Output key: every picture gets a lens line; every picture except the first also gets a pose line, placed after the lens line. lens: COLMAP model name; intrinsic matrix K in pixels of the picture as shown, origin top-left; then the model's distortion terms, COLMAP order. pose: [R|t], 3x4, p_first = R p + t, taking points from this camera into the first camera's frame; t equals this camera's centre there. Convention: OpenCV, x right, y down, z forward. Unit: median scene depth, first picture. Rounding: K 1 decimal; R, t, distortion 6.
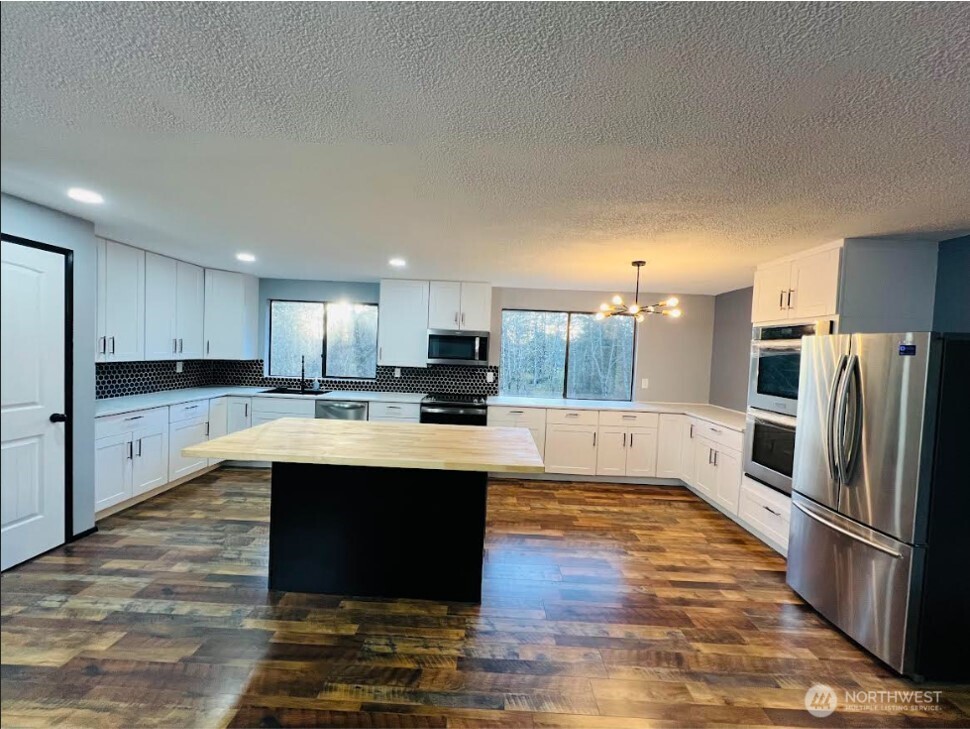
lens RADIAL K [[389.0, 0, 485.0], [0, 389.0, 364.5], [0, 0, 1]] dist [-0.001497, -0.000194]
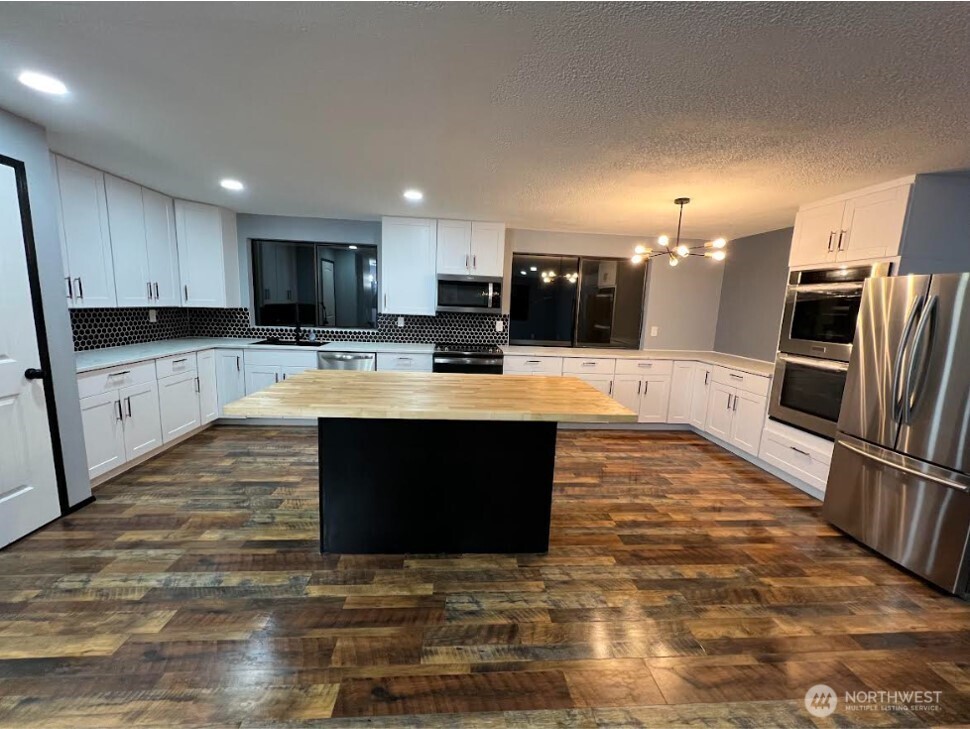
lens RADIAL K [[389.0, 0, 485.0], [0, 389.0, 364.5], [0, 0, 1]] dist [-0.001497, -0.000194]
pose [[0.995592, -0.014952, 0.092593, -0.215789], [0.003610, 0.992589, 0.121466, 0.019875], [-0.093723, -0.120597, 0.988267, 0.091075]]
